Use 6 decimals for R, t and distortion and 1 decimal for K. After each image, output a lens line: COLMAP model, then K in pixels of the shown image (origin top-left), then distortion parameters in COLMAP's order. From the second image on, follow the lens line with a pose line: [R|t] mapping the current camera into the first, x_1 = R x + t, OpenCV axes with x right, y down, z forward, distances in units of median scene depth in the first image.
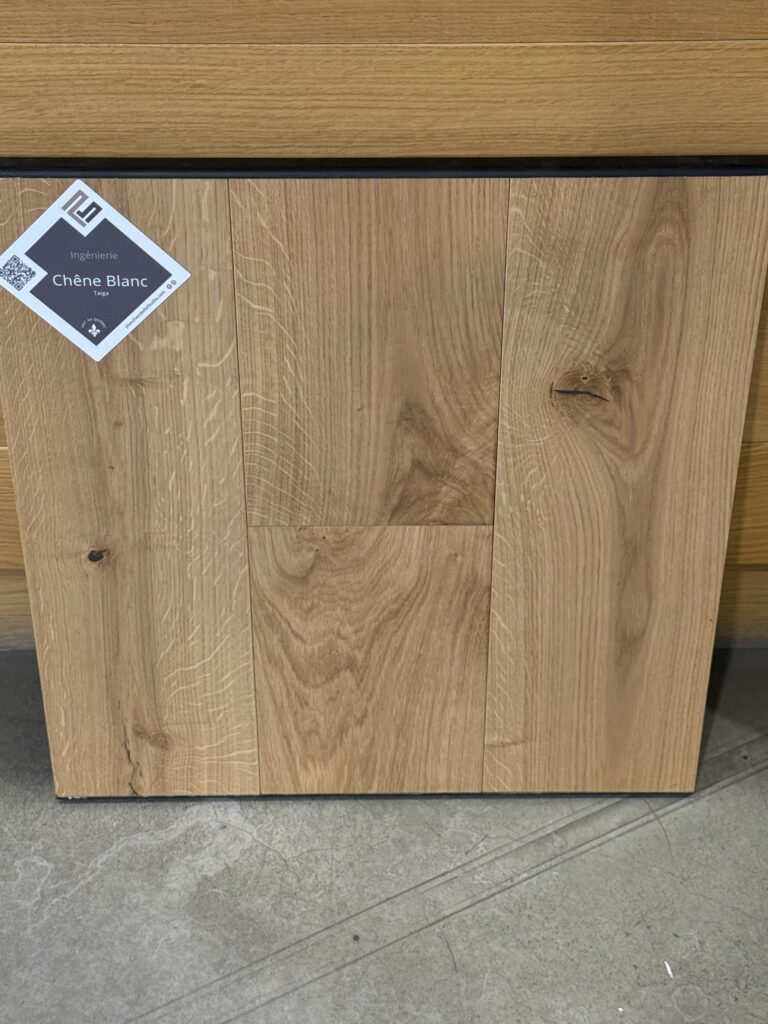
lens RADIAL K [[1747.3, 0, 393.1], [0, 1747.3, 480.5], [0, 0, 1]] dist [0.125630, 0.000000]
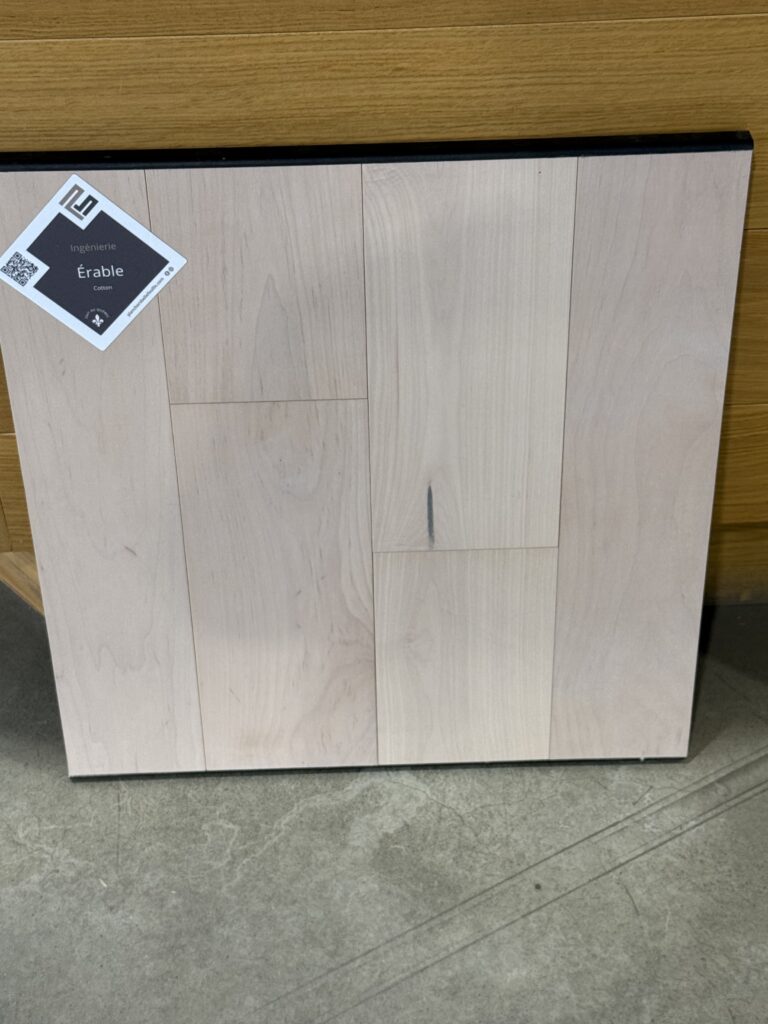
lens RADIAL K [[1747.3, 0, 385.6], [0, 1747.3, 495.9], [0, 0, 1]] dist [0.125630, 0.000000]
pose [[0.999345, -0.034523, 0.010813, -0.113744], [0.034363, 0.999301, 0.014695, 0.010191], [-0.011313, -0.014314, 0.999834, -0.035964]]
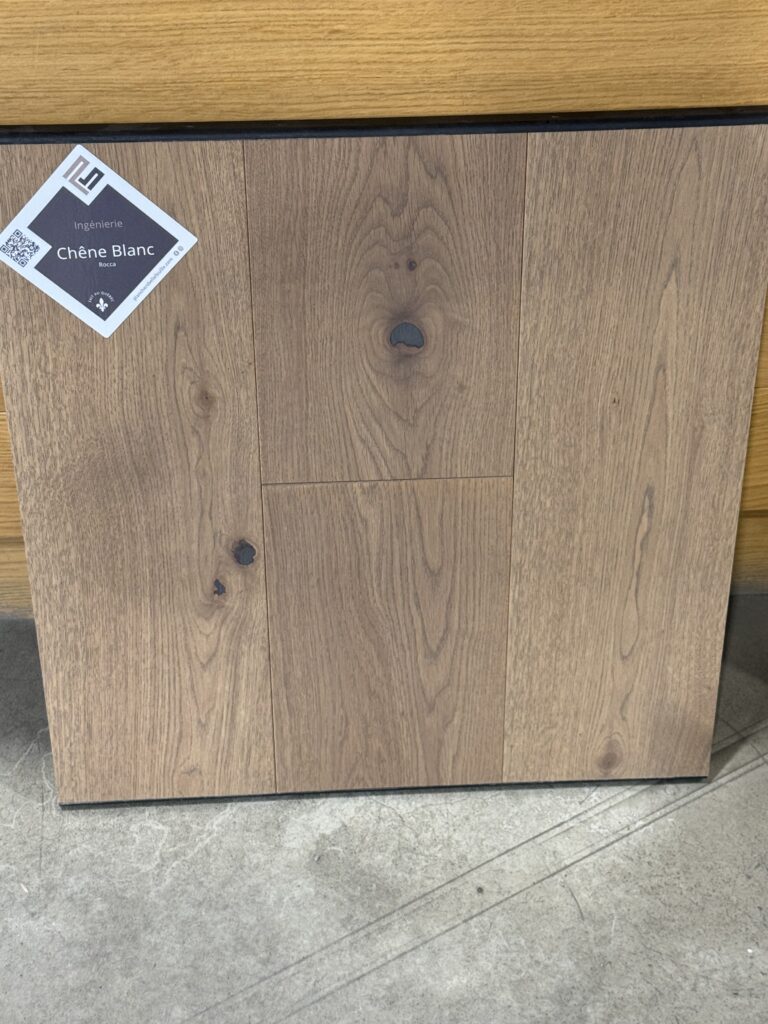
lens RADIAL K [[1747.3, 0, 390.6], [0, 1747.3, 498.9], [0, 0, 1]] dist [0.125630, 0.000000]
pose [[0.998845, -0.029773, 0.037699, -0.102392], [0.028737, 0.999202, 0.027726, 0.008036], [-0.038495, -0.026610, 0.998904, 0.008624]]
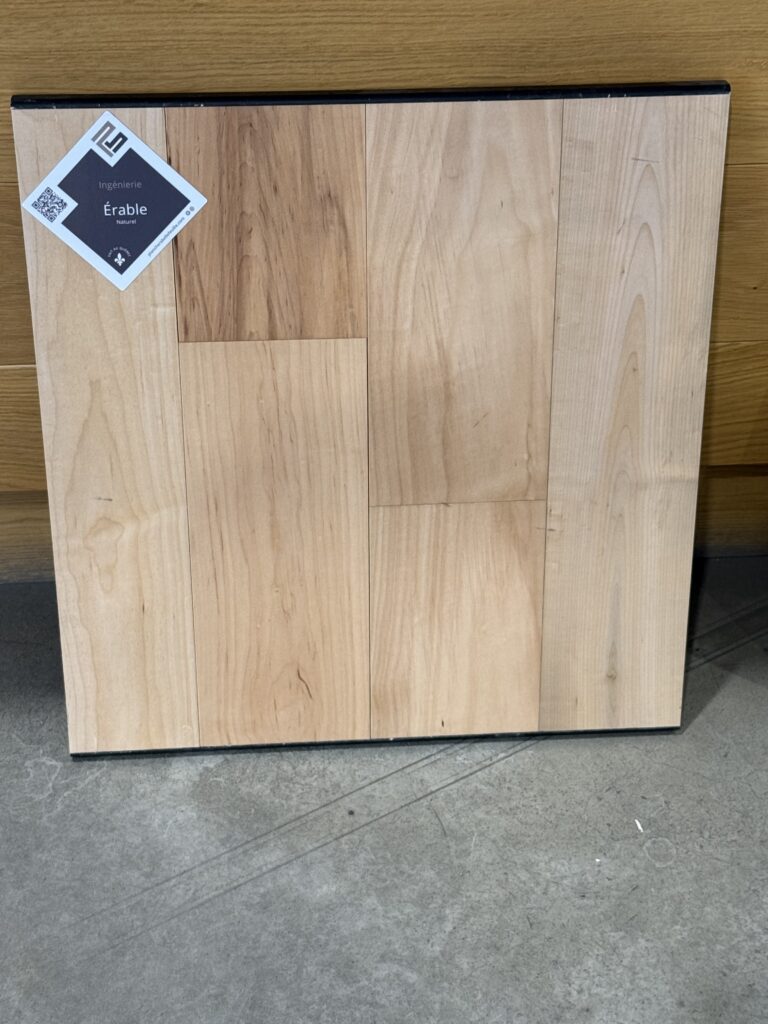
lens RADIAL K [[1847.0, 0, 390.9], [0, 1847.0, 504.7], [0, 0, 1]] dist [0.123567, 0.000000]
pose [[0.997574, -0.033086, 0.061246, -0.059713], [0.035988, 0.998250, -0.046917, 0.124853], [-0.059586, 0.049007, 0.997019, -0.141614]]
